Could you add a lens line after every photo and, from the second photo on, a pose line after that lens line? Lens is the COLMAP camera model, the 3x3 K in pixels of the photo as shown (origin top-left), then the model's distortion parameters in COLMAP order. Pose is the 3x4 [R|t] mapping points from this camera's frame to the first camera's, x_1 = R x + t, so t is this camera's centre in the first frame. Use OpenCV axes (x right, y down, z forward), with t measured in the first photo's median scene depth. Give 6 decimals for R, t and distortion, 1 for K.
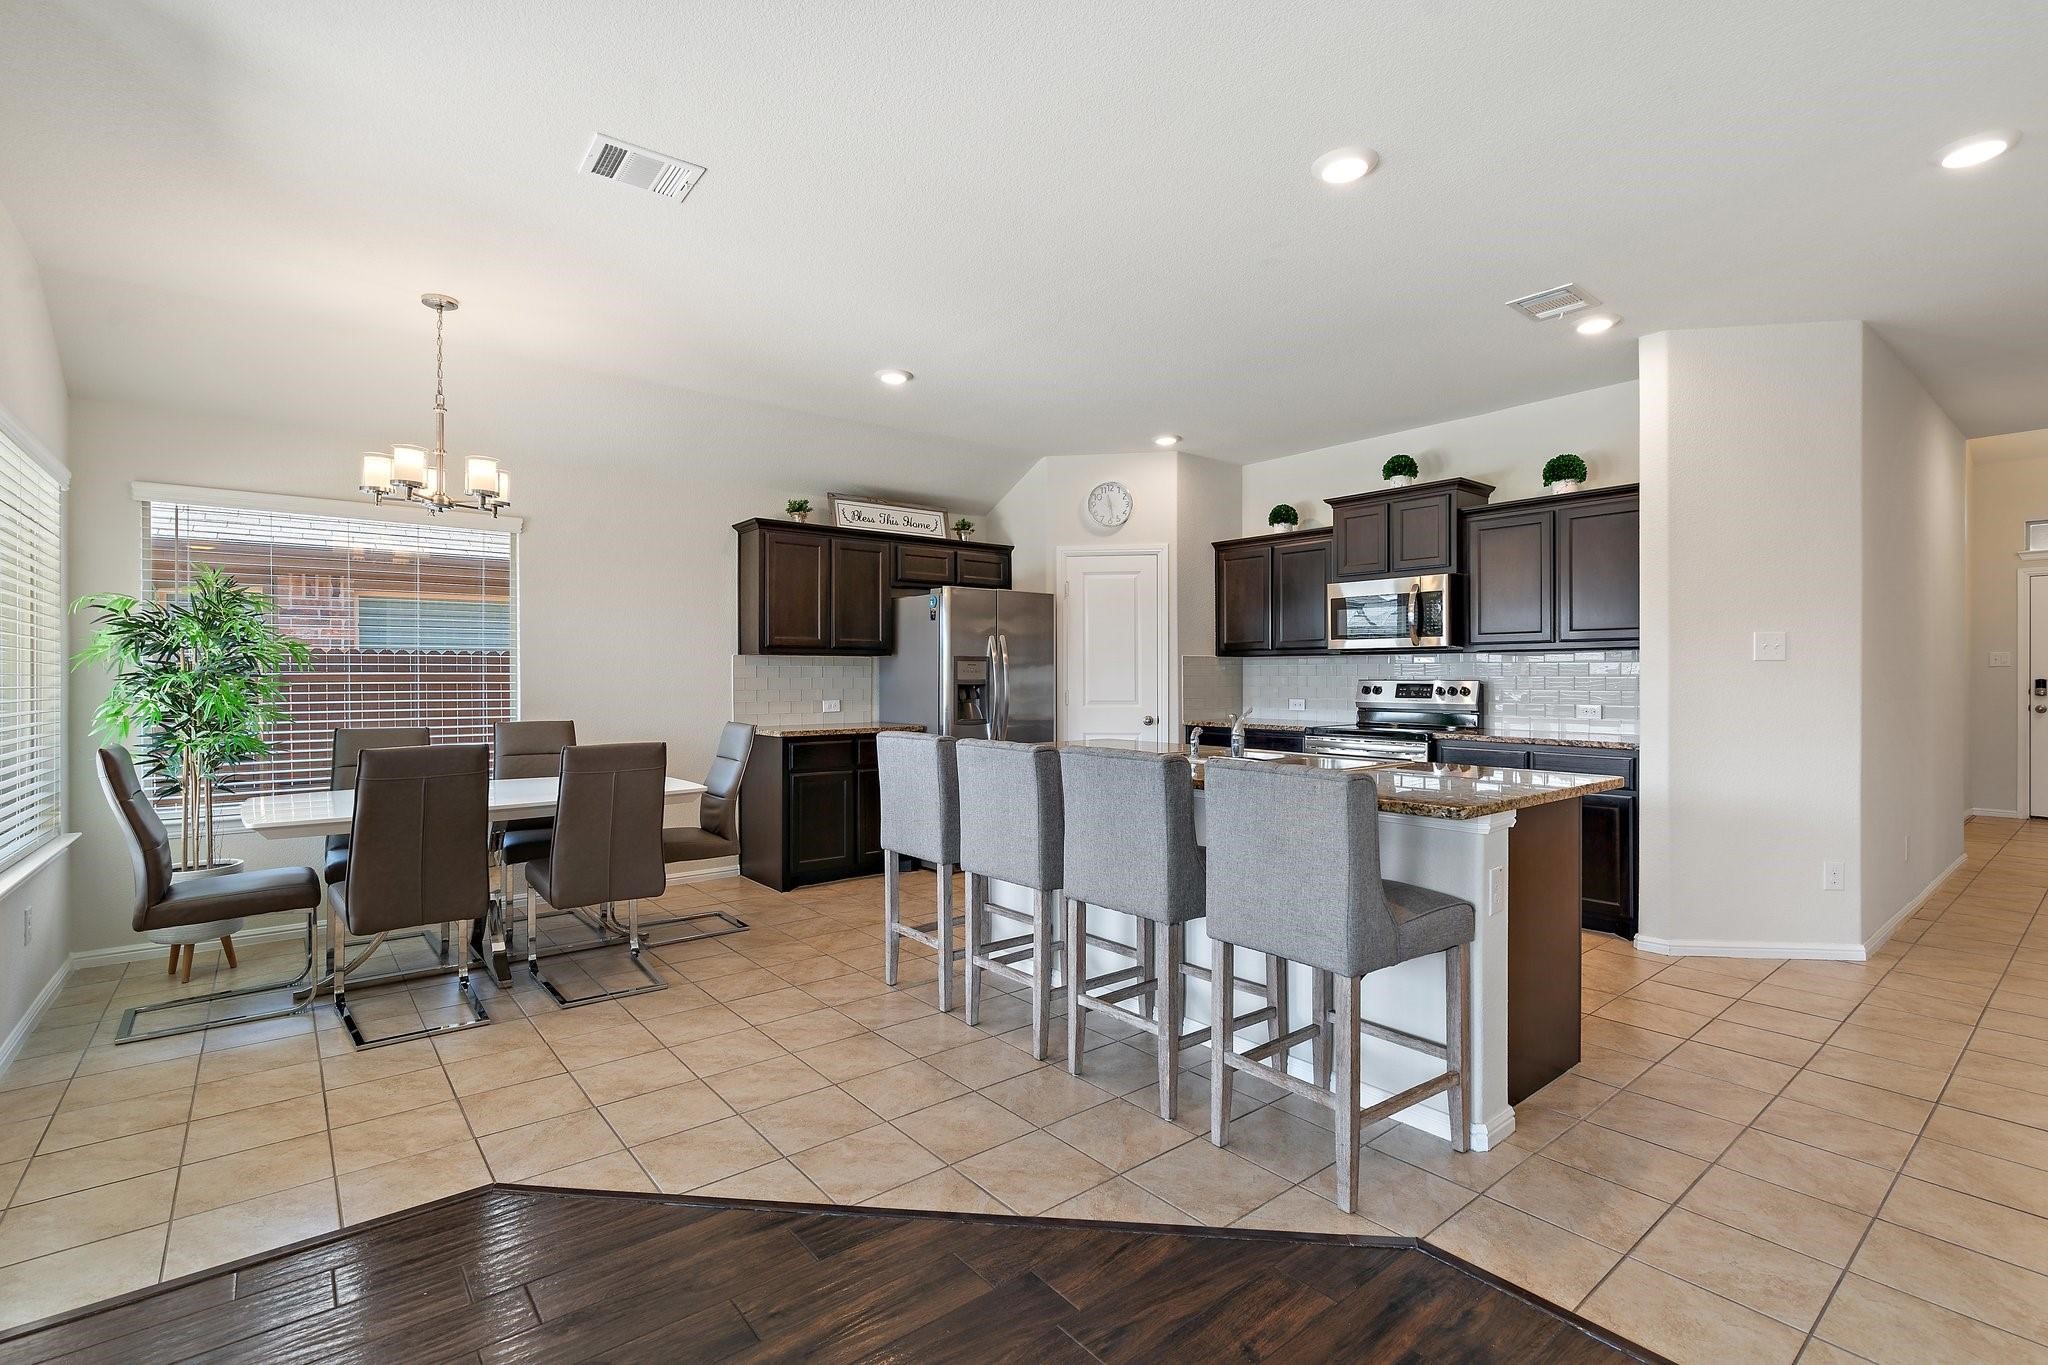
lens RADIAL K [[946.8, 0, 1025.2], [0, 946.8, 669.2], [0, 0, 1]] dist [-0.001041, 0.002861]
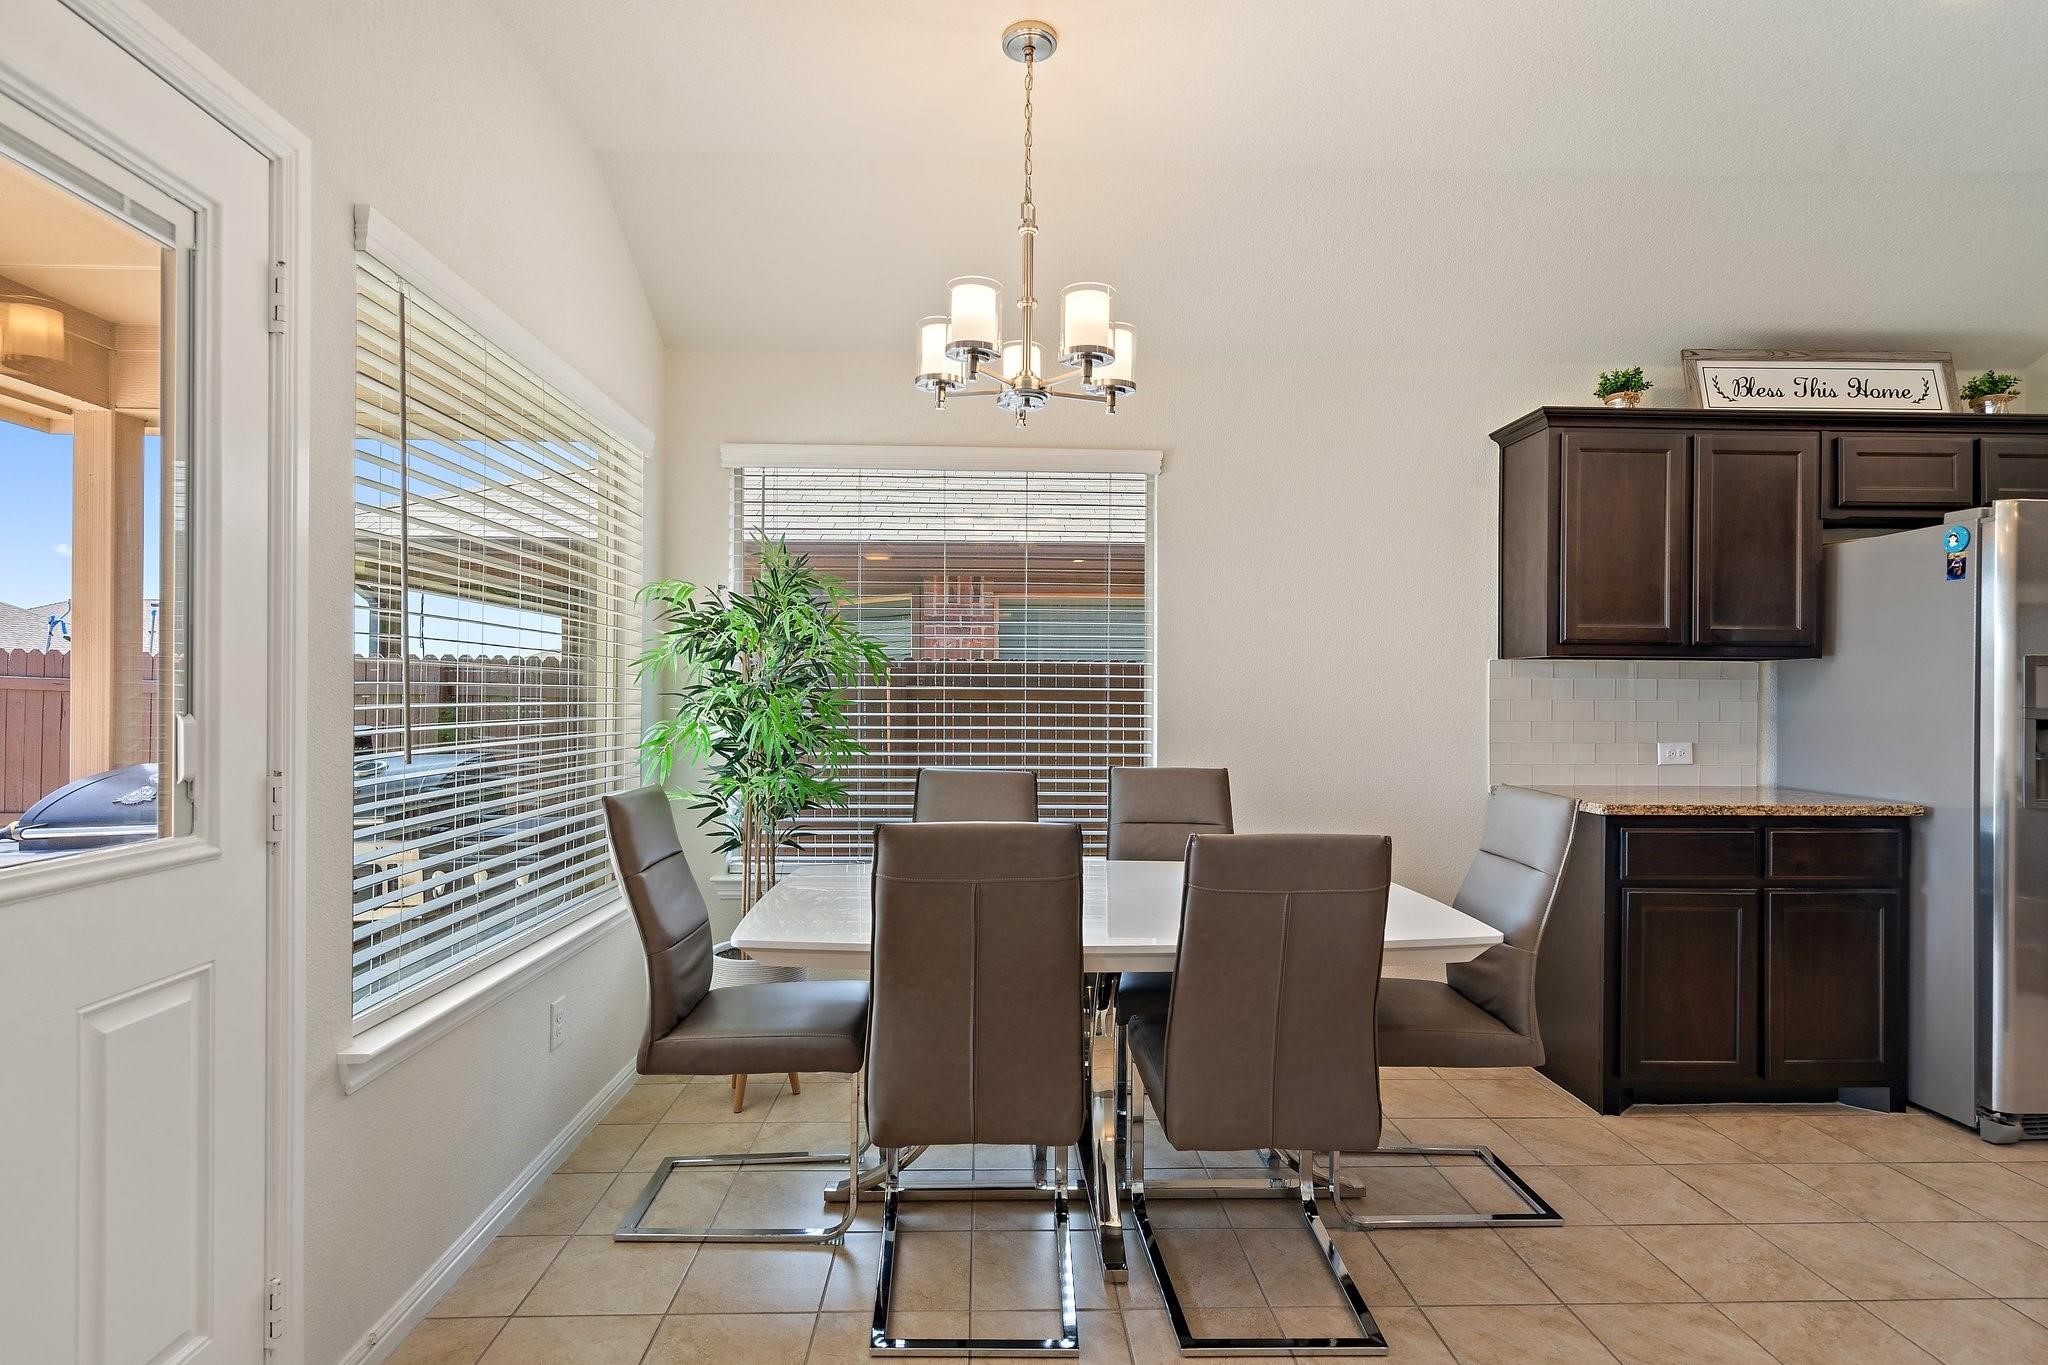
lens RADIAL K [[1004.8, 0, 1006.2], [0, 1004.8, 701.5], [0, 0, 1]] dist [0.005825, -0.001190]
pose [[0.791062, 0.011498, -0.611628, -0.178474], [-0.003807, 0.999897, 0.013872, 0.003353], [0.611725, -0.008645, 0.791024, 0.360236]]
